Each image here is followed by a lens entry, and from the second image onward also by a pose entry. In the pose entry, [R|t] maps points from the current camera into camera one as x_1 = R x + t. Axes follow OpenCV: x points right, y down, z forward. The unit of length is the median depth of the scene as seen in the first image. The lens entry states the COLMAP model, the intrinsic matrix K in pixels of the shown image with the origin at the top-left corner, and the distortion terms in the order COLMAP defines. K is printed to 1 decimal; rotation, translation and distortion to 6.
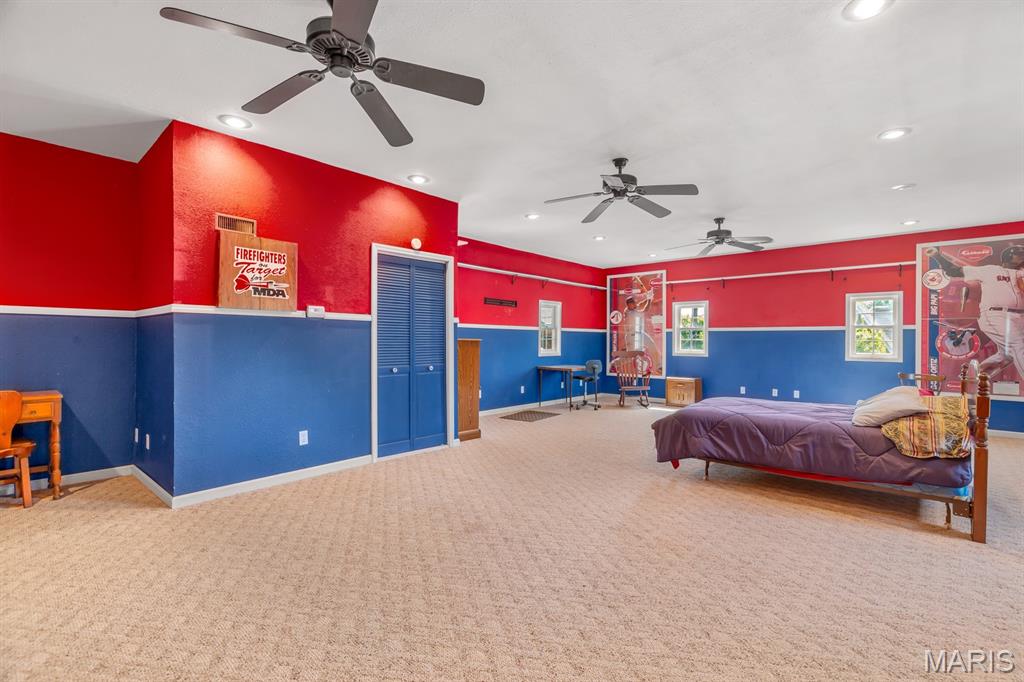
lens RADIAL K [[460.5, 0, 512.0], [0, 460.5, 343.6], [0, 0, 1]] dist [0.002601, 0.001639]
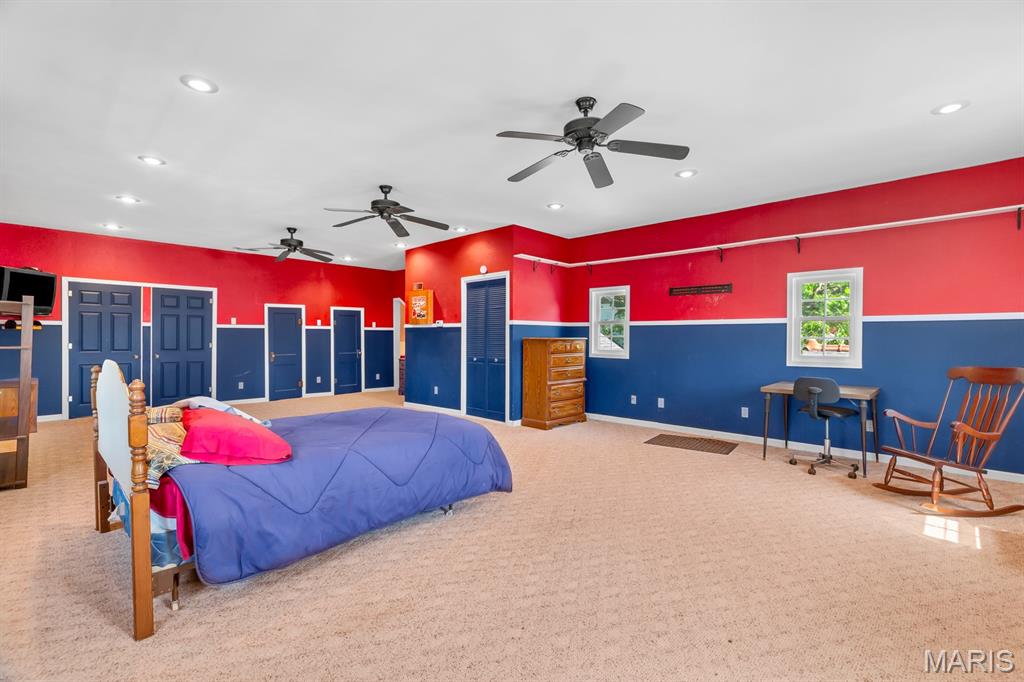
lens RADIAL K [[460.5, 0, 511.7], [0, 460.5, 339.4], [0, 0, 1]] dist [0.002601, 0.001639]
pose [[-0.038033, 0.000701, -0.999276, 1.232595], [-0.009645, 0.999953, 0.001068, -0.008739], [0.999230, 0.009679, -0.038024, 1.188021]]
